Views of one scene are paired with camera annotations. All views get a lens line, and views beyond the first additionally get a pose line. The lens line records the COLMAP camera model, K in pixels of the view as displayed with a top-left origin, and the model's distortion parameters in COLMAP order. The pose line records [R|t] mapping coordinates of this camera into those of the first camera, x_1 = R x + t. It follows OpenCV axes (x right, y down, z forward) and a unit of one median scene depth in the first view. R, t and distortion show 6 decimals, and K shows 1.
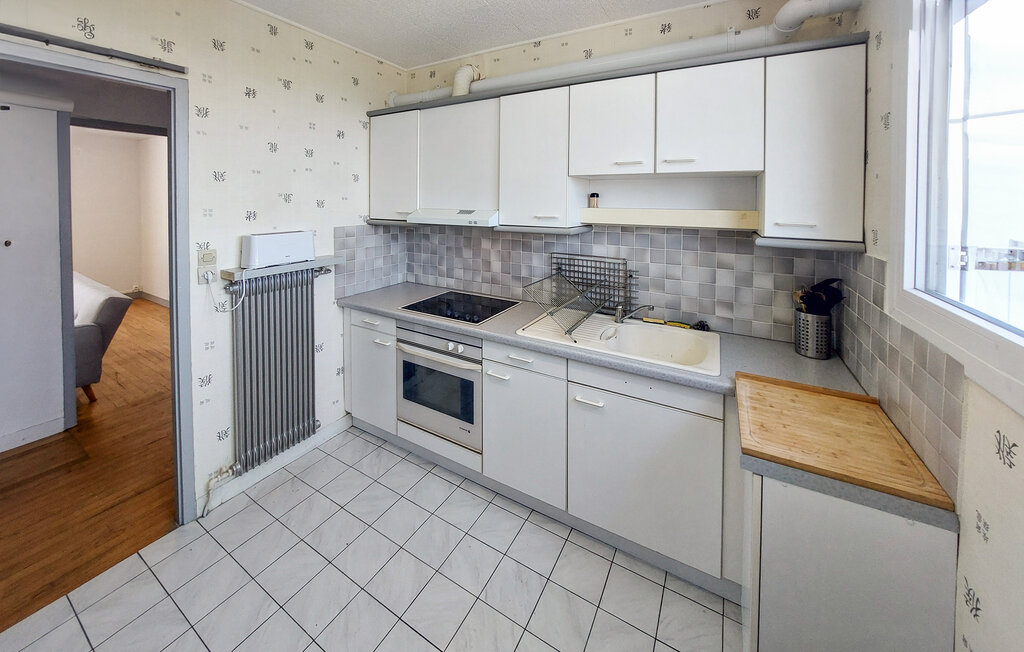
lens RADIAL K [[360.2, 0, 492.2], [0, 360.2, 297.0], [0, 0, 1]] dist [-0.000469, -0.000147]
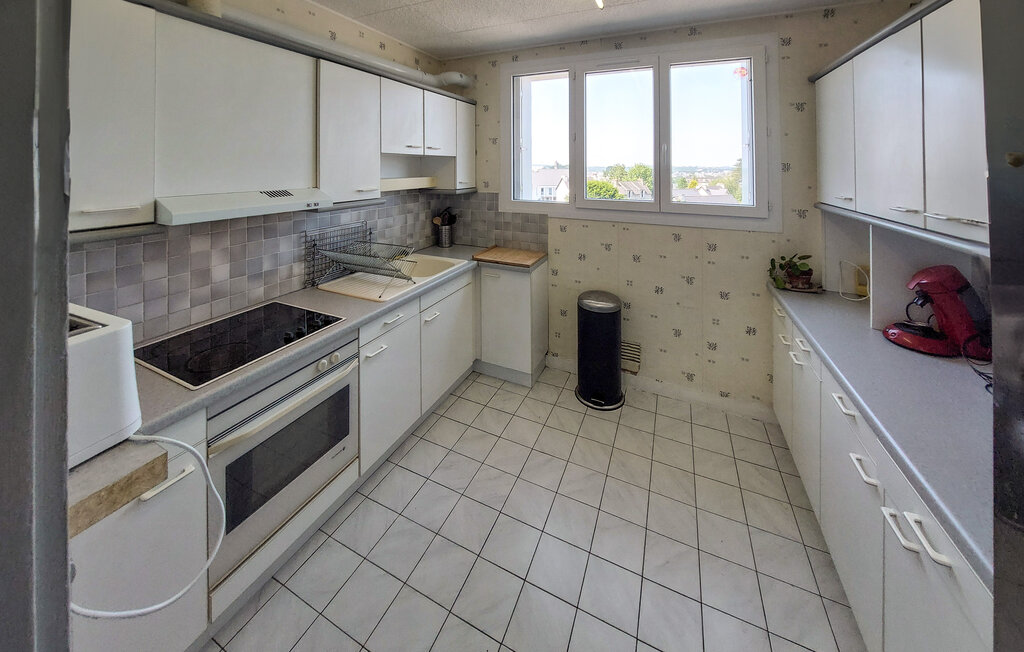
lens RADIAL K [[360.2, 0, 492.2], [0, 360.2, 297.0], [0, 0, 1]] dist [-0.000469, -0.000147]
pose [[-0.092500, -0.353226, 0.930954, -0.815127], [0.257696, 0.894615, 0.365043, -0.186465], [-0.961788, 0.273669, 0.008273, 0.572262]]
